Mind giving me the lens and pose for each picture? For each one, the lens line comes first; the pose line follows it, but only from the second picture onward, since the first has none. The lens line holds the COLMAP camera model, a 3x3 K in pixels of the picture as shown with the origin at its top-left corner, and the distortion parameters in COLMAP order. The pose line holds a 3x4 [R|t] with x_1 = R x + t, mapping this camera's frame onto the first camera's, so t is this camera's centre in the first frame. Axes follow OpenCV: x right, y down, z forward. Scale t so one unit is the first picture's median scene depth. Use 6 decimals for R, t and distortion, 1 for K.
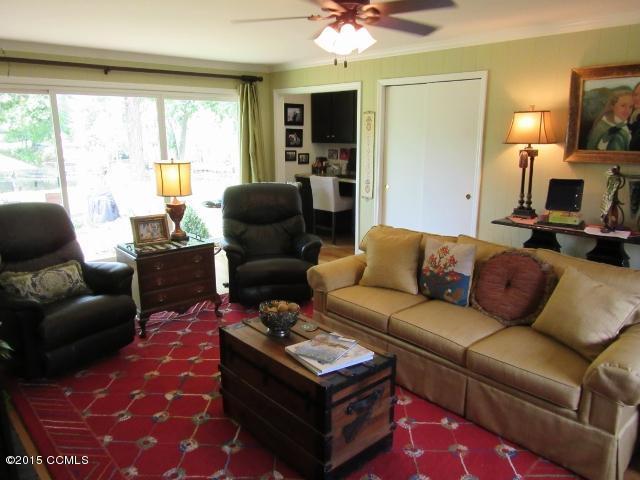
lens RADIAL K [[477.1, 0, 321.7], [0, 477.1, 238.7], [0, 0, 1]] dist [-0.002552, -0.000593]
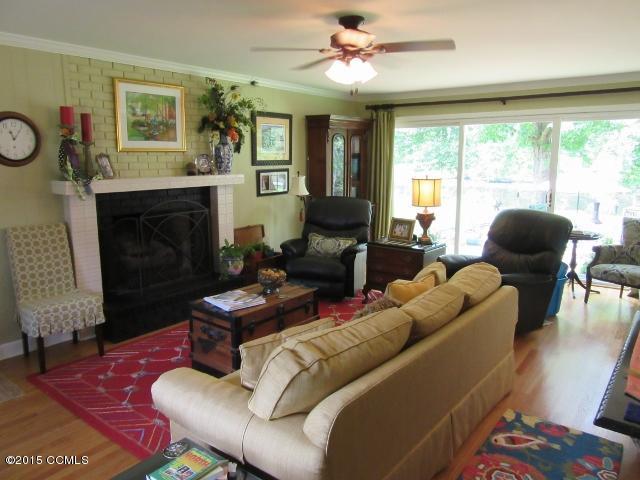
lens RADIAL K [[477.1, 0, 319.4], [0, 477.1, 240.3], [0, 0, 1]] dist [-0.002552, -0.000593]
pose [[0.193470, 0.168684, -0.966496, 0.822504], [-0.222149, 0.967055, 0.124313, -0.099089], [0.955625, 0.190655, 0.224569, 0.508812]]
